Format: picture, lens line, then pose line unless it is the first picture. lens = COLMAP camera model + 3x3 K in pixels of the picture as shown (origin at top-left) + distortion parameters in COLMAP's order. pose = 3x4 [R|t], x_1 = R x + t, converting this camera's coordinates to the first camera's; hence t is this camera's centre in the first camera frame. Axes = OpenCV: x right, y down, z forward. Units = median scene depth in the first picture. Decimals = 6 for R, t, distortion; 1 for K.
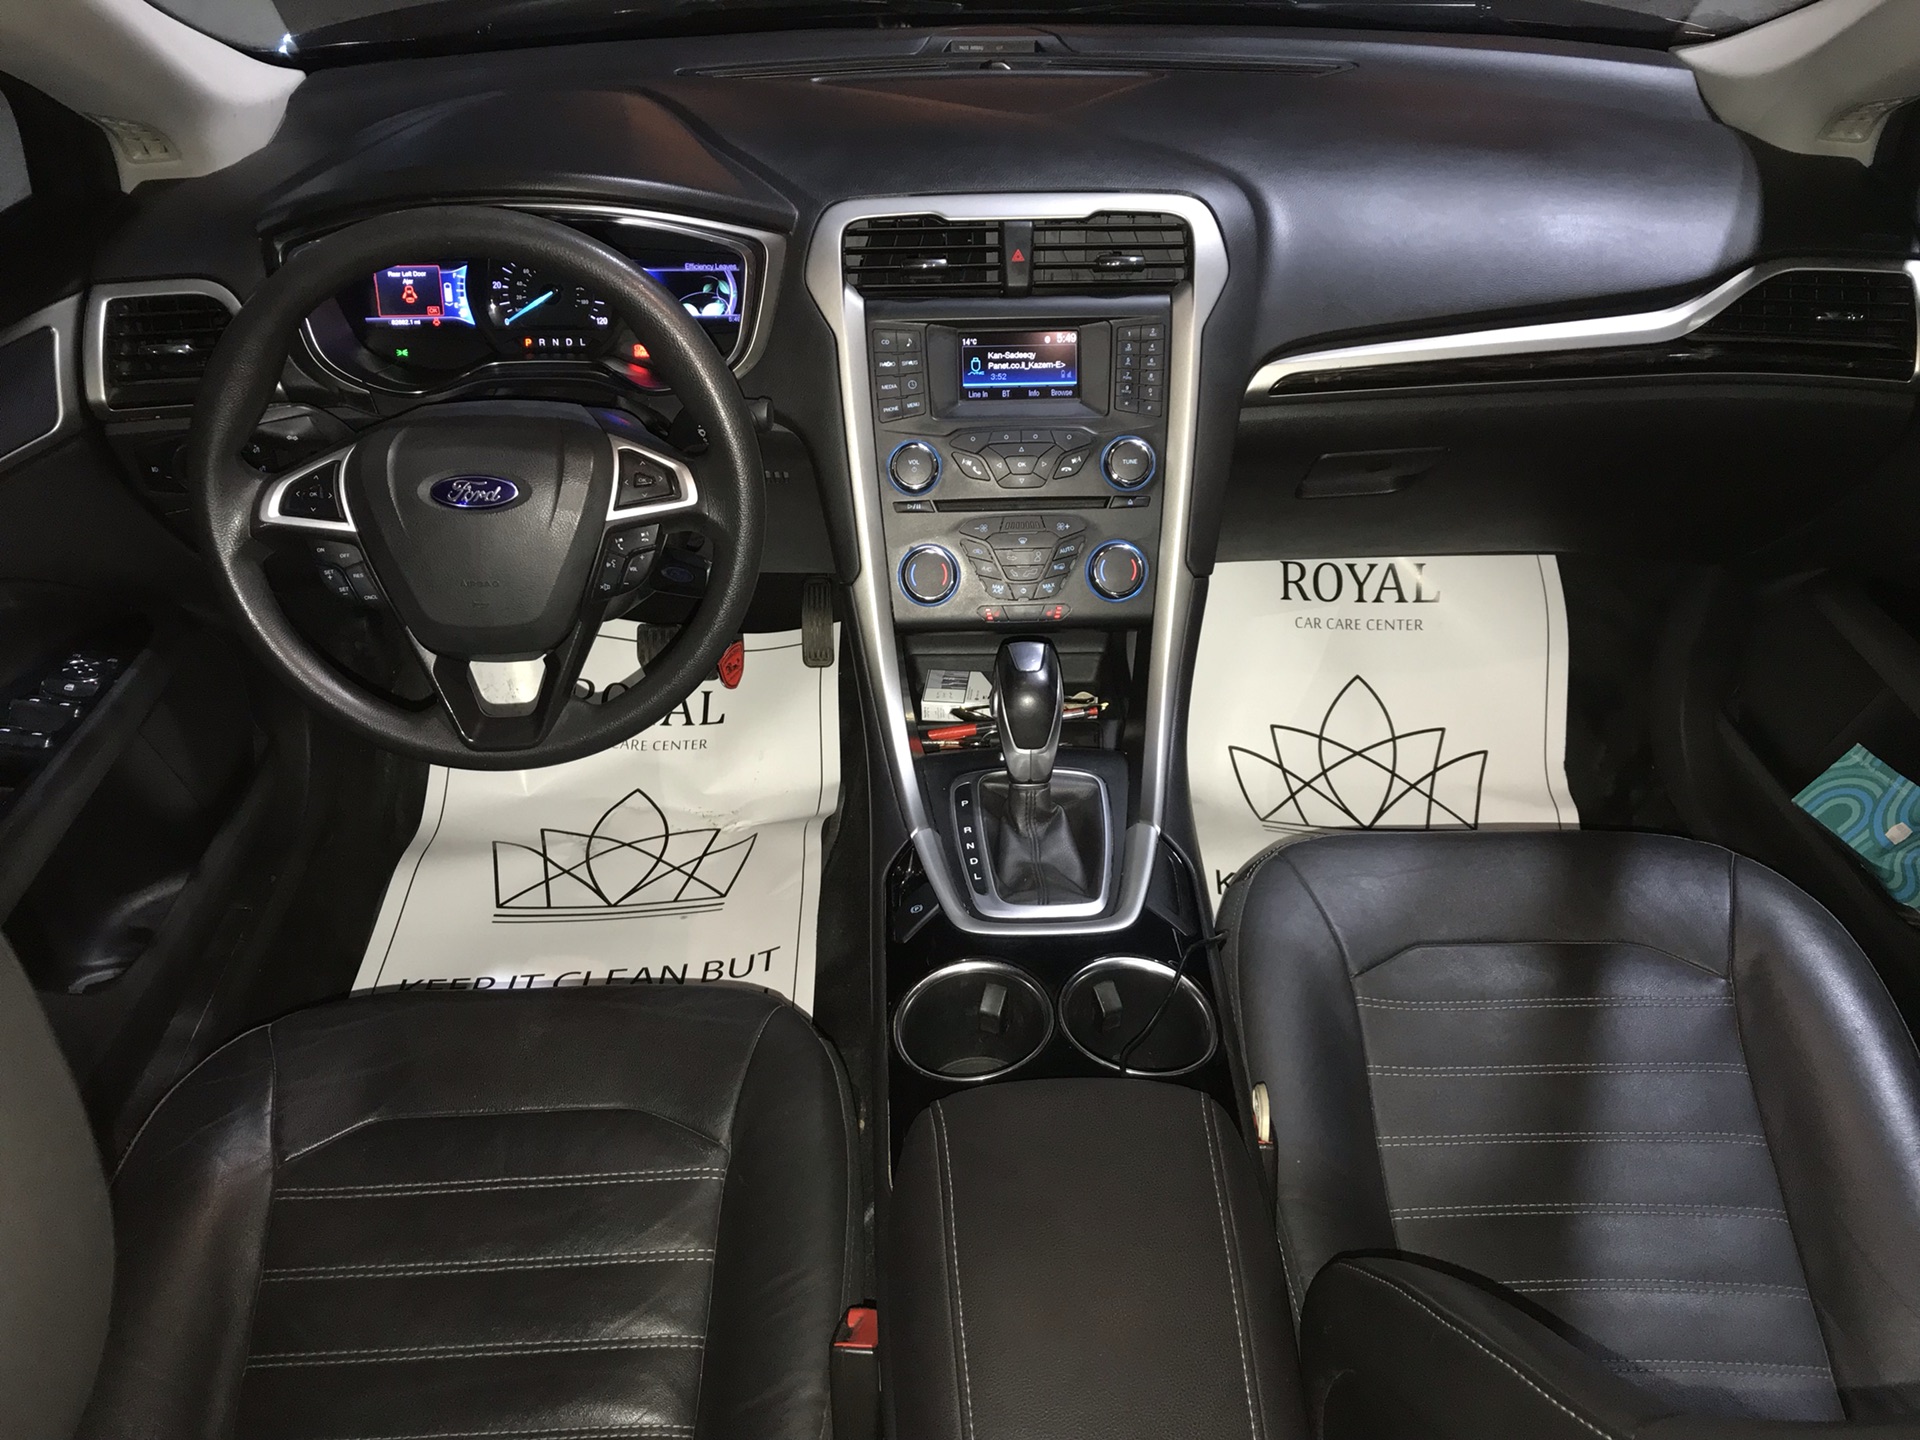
lens RADIAL K [[1568.6, 0, 960.0], [0, 1568.6, 720.0], [0, 0, 1]] dist [0.097521, -0.248645]
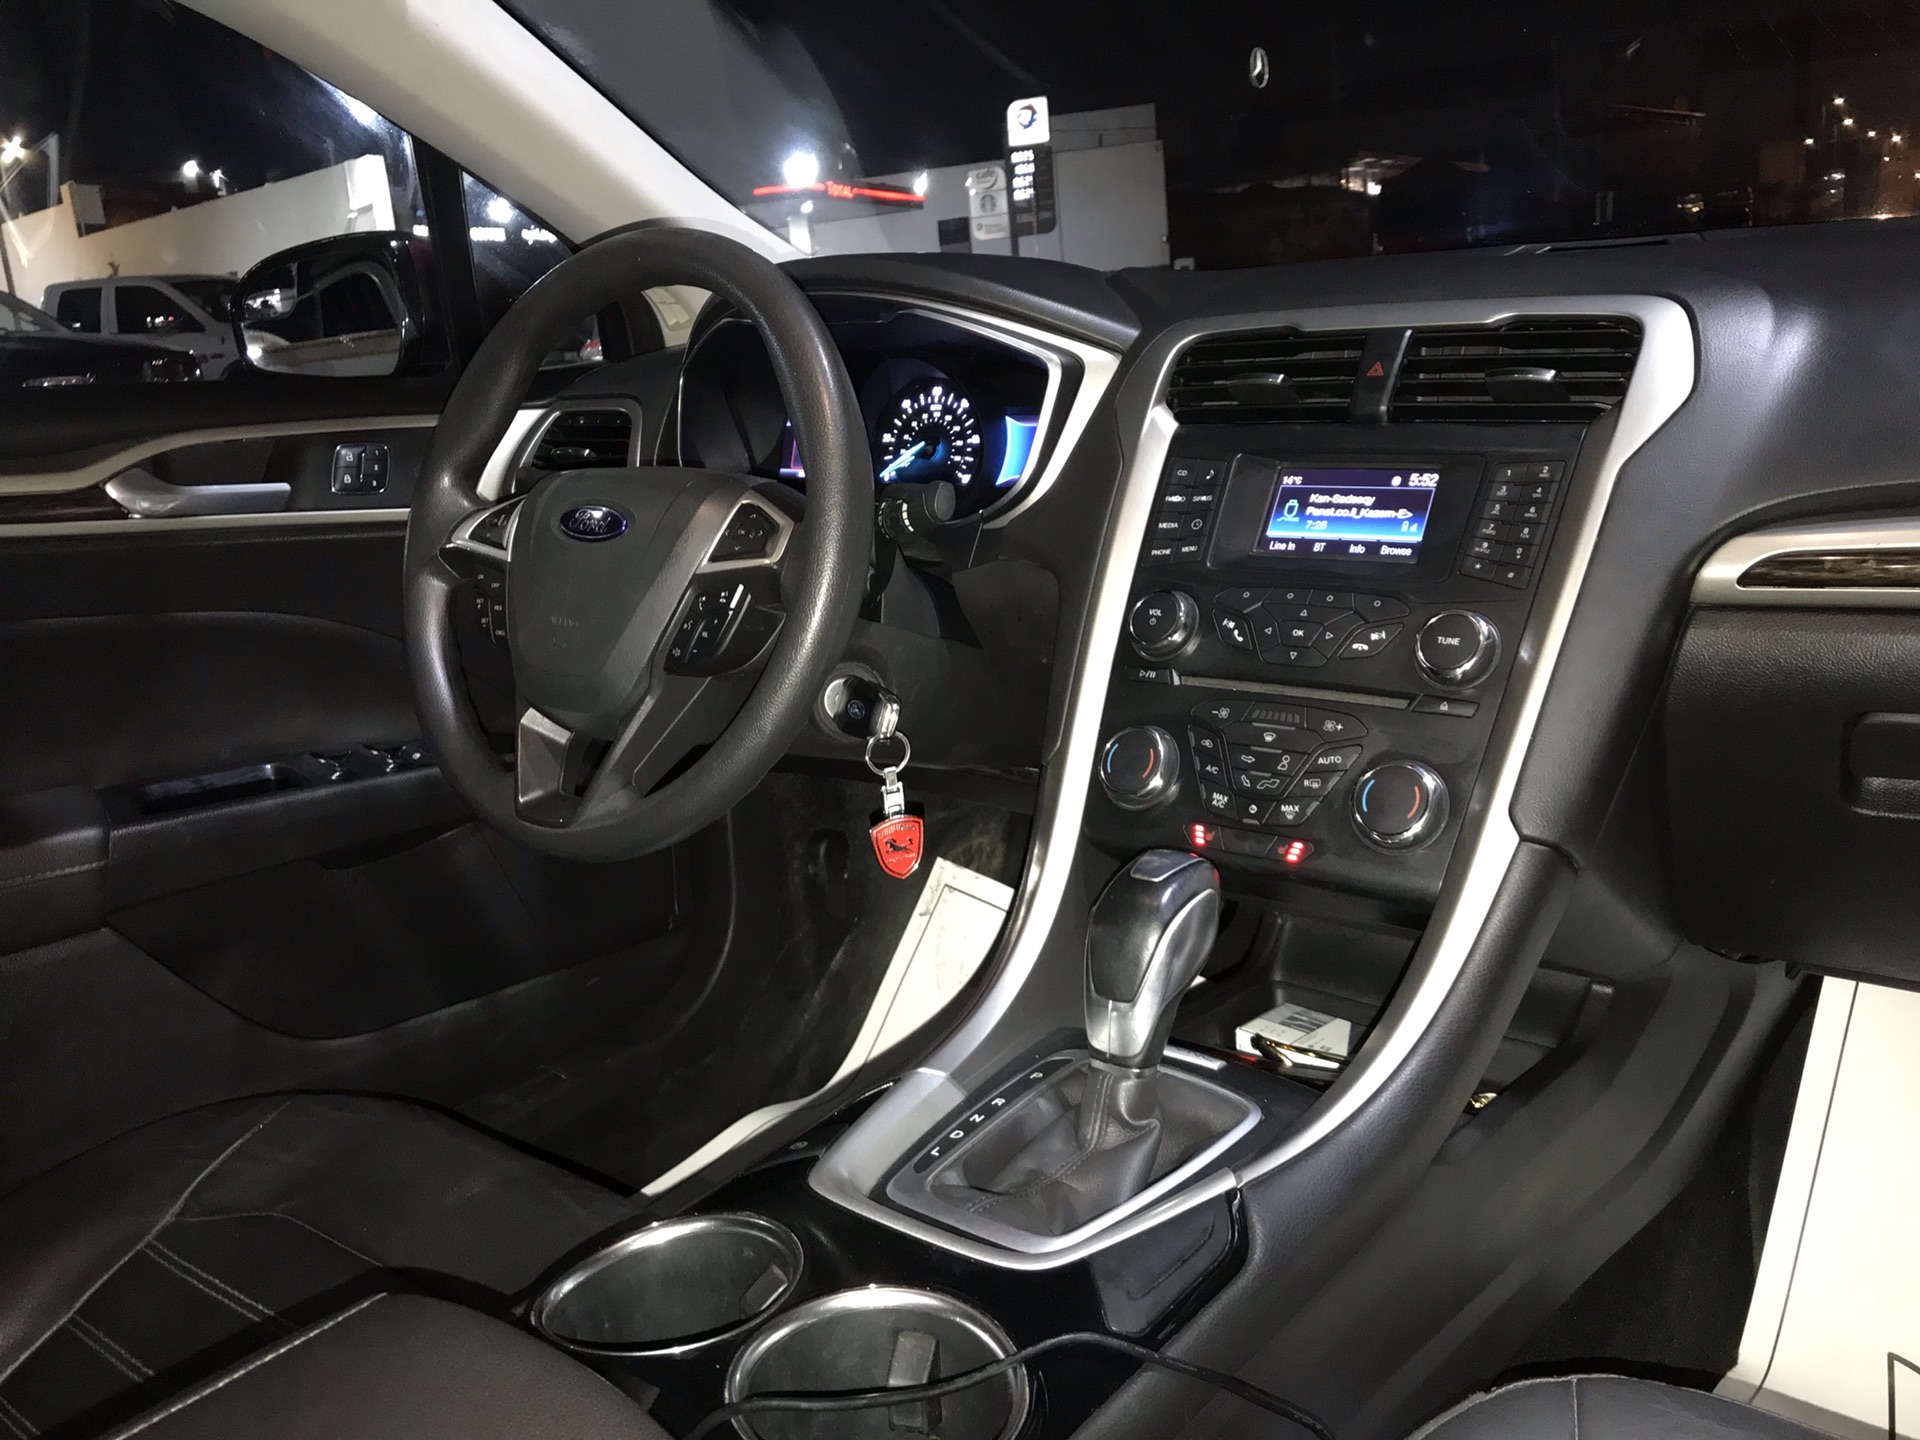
lens RADIAL K [[1568.6, 0, 960.0], [0, 1568.6, 720.0], [0, 0, 1]] dist [0.097521, -0.248645]
pose [[0.766686, 0.123195, -0.630092, 0.356745], [-0.338367, 0.911587, -0.233487, 0.079402], [0.545619, 0.392214, 0.740586, 0.425973]]
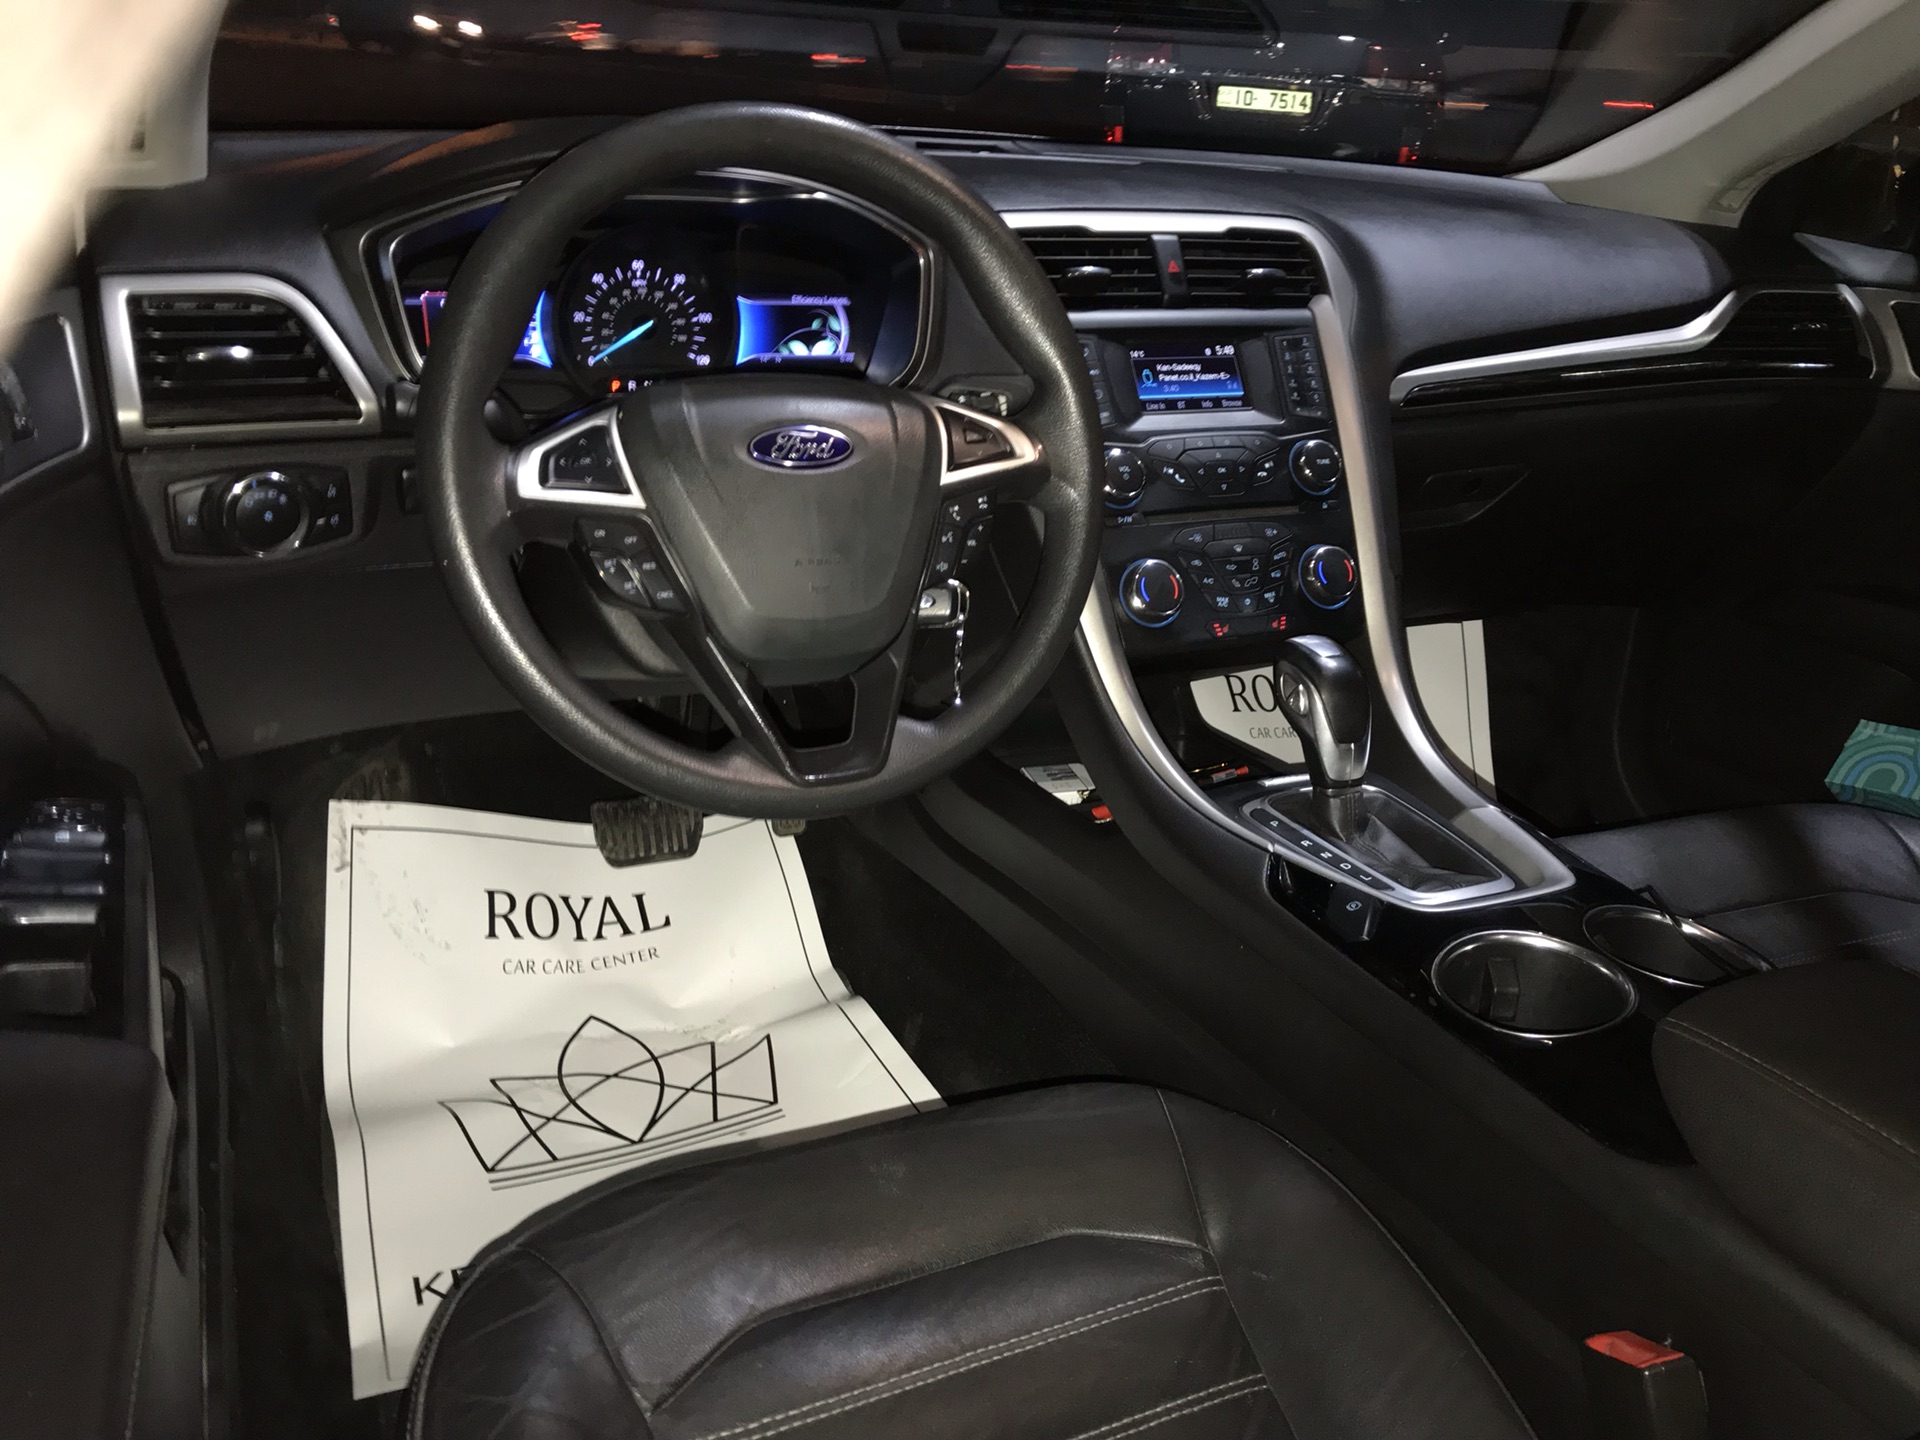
lens RADIAL K [[1568.6, 0, 960.0], [0, 1568.6, 720.0], [0, 0, 1]] dist [0.097521, -0.248645]
pose [[0.921350, -0.093660, 0.377283, -0.461756], [0.180823, 0.962408, -0.202666, 0.137964], [-0.344119, 0.254947, 0.903650, 0.248698]]
